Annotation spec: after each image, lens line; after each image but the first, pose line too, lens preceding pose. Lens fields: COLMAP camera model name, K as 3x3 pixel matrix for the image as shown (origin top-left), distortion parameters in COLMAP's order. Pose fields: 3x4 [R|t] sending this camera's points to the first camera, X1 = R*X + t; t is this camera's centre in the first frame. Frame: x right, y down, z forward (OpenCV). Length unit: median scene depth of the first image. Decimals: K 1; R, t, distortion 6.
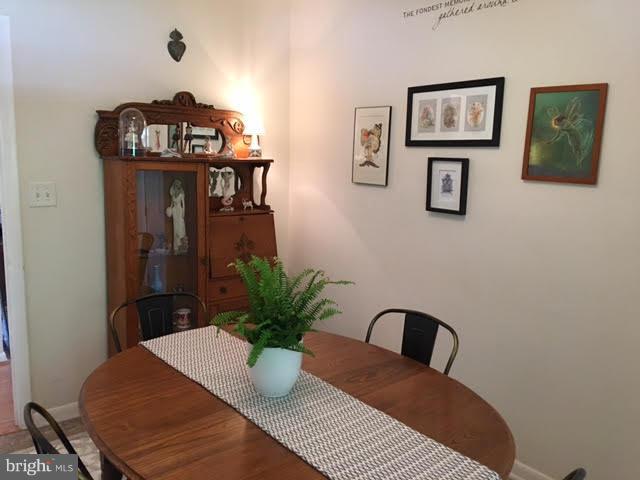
lens RADIAL K [[550.8, 0, 316.4], [0, 550.8, 244.3], [0, 0, 1]] dist [0.067866, -0.105378]
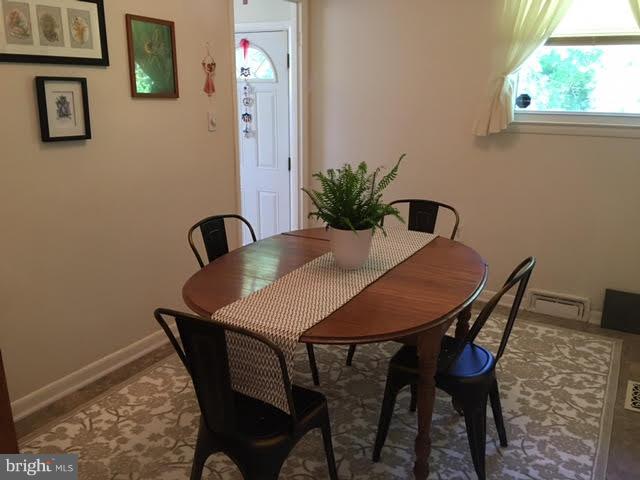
lens RADIAL K [[550.8, 0, 321.0], [0, 550.8, 239.4], [0, 0, 1]] dist [0.067866, -0.105378]
pose [[-0.374990, -0.274523, 0.885449, -0.756671], [0.128896, 0.930429, 0.343057, -0.162779], [-0.918024, 0.242774, -0.313517, 0.939200]]
